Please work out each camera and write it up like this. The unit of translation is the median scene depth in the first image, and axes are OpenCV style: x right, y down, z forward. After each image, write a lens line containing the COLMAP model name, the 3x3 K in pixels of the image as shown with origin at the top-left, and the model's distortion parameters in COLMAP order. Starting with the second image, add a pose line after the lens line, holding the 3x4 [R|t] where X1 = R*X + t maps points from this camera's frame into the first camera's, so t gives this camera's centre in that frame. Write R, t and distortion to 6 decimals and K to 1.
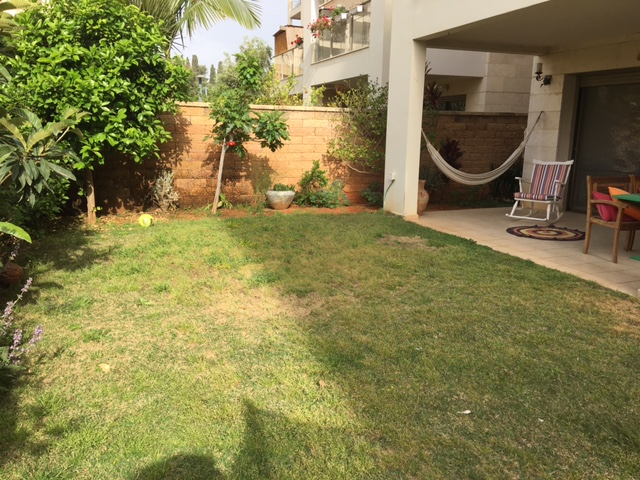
lens RADIAL K [[544.5, 0, 322.1], [0, 544.5, 233.4], [0, 0, 1]] dist [0.133666, -0.191239]
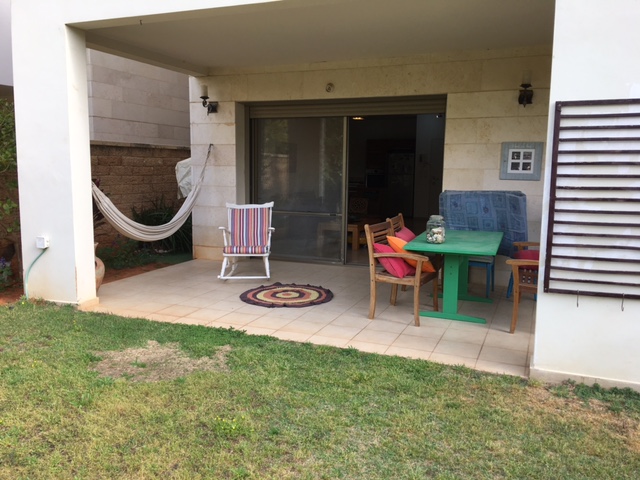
lens RADIAL K [[544.5, 0, 322.1], [0, 544.5, 233.4], [0, 0, 1]] dist [0.133666, -0.191239]
pose [[0.686978, -0.101804, 0.719512, -0.102972], [0.140083, 0.990119, 0.006343, -0.074821], [-0.713048, 0.096434, 0.694451, 0.348410]]
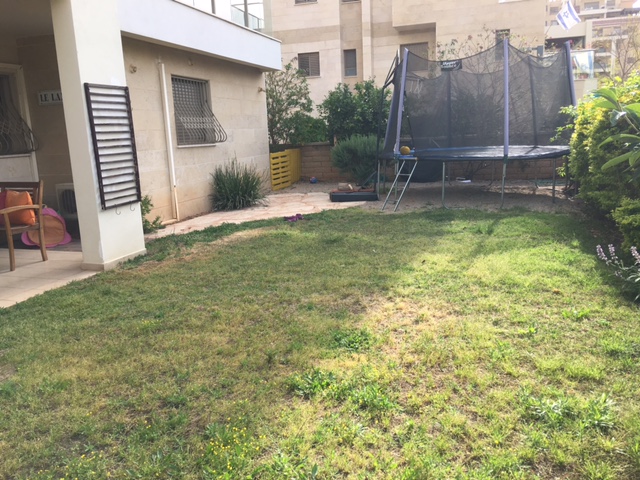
lens RADIAL K [[544.5, 0, 322.1], [0, 544.5, 233.4], [0, 0, 1]] dist [0.133666, -0.191239]
pose [[-0.791020, -0.099180, 0.603697, -0.275660], [0.143110, 0.929398, 0.340204, -0.160377], [-0.594816, 0.355503, -0.720979, 0.842285]]
